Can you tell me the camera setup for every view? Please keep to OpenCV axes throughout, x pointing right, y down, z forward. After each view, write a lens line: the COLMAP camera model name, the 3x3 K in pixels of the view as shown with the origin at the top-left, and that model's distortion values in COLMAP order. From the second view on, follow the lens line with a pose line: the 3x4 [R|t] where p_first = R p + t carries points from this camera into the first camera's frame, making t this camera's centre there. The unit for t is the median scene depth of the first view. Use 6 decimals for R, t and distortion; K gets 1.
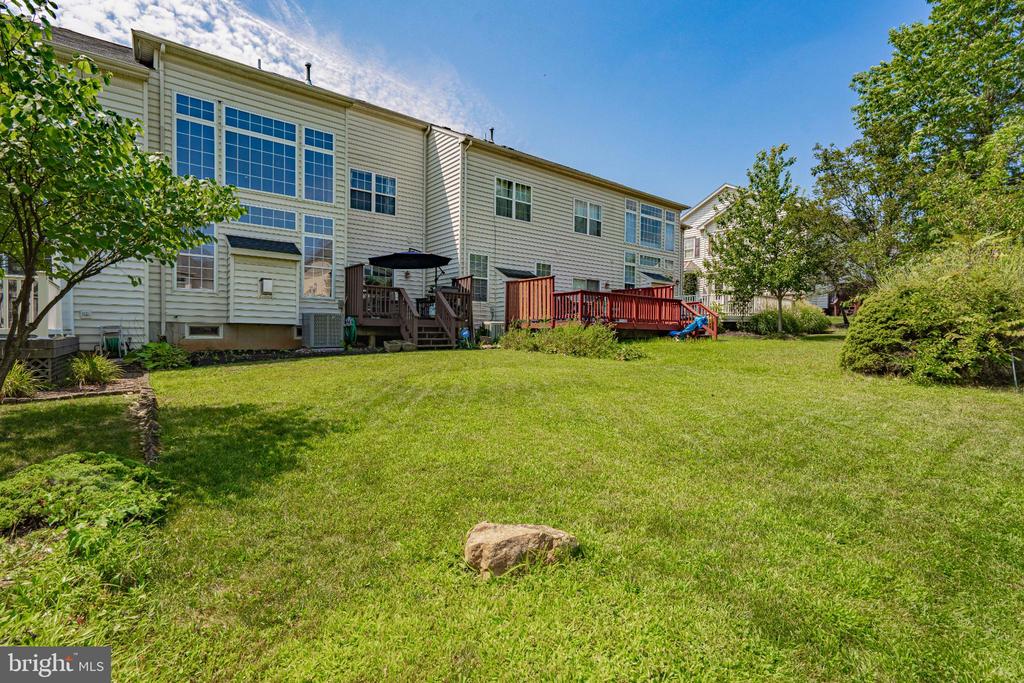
lens RADIAL K [[462.3, 0, 495.4], [0, 462.3, 342.5], [0, 0, 1]] dist [0.001030, 0.000561]
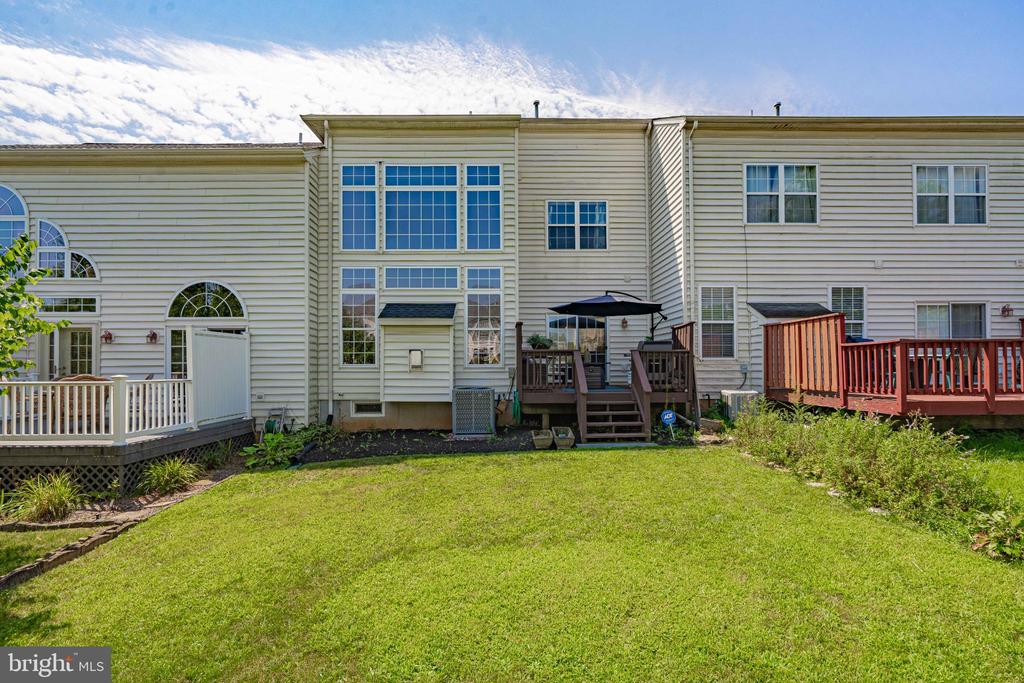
lens RADIAL K [[472.0, 0, 497.2], [0, 472.0, 366.7], [0, 0, 1]] dist [-0.003731, 0.004671]
pose [[0.810443, -0.019866, -0.585481, 0.139208], [0.003862, 0.999584, -0.028572, -0.077770], [0.585805, 0.020895, 0.810183, 0.362080]]
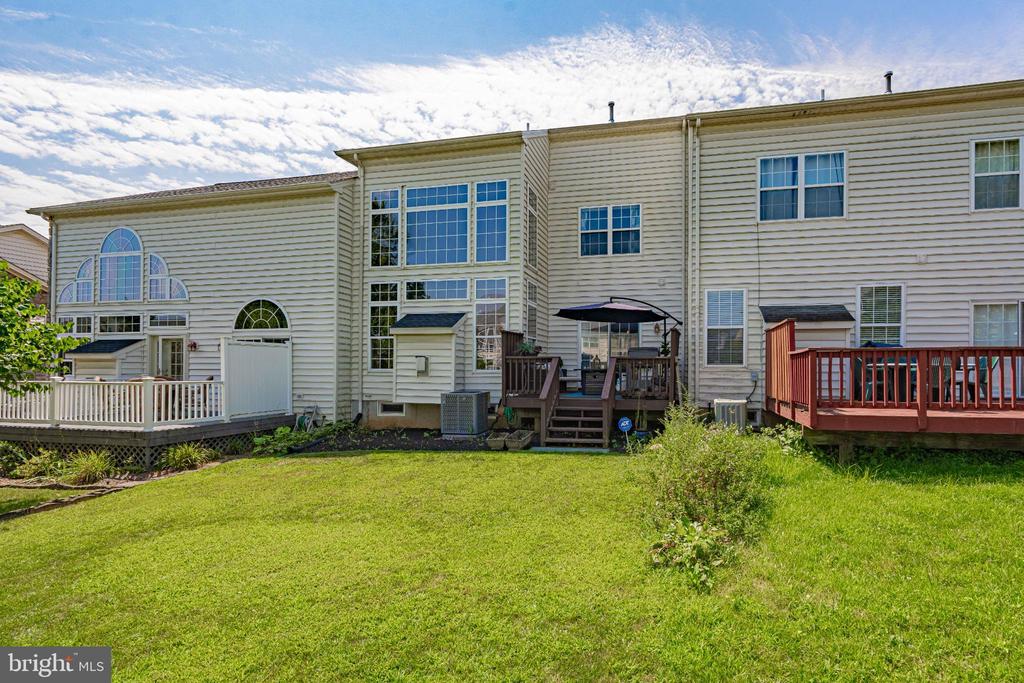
lens RADIAL K [[481.6, 0, 543.0], [0, 481.6, 372.1], [0, 0, 1]] dist [-0.001156, -0.000042]
pose [[0.660894, -0.011616, -0.750389, 0.395885], [-0.010036, 0.999654, -0.024314, -0.081183], [0.750412, 0.023600, 0.660549, 0.516370]]
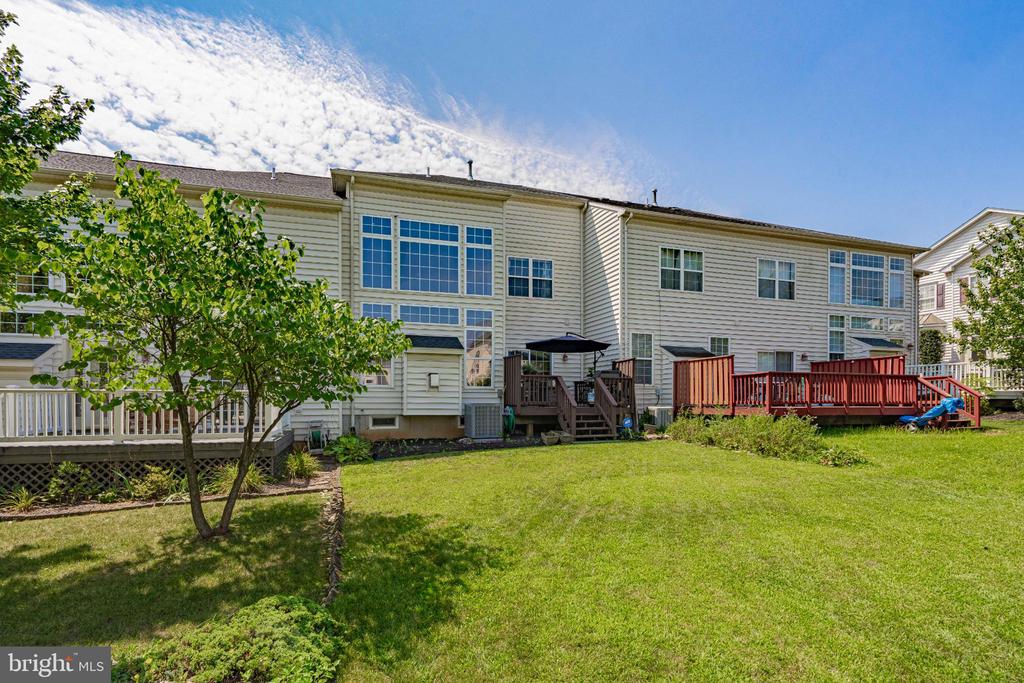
lens RADIAL K [[472.0, 0, 487.5], [0, 472.0, 405.1], [0, 0, 1]] dist [-0.003731, 0.004671]
pose [[0.938129, -0.010857, -0.346116, -0.000103], [0.005087, 0.999833, -0.017574, -0.043144], [0.346249, 0.014726, 0.938027, 0.016532]]
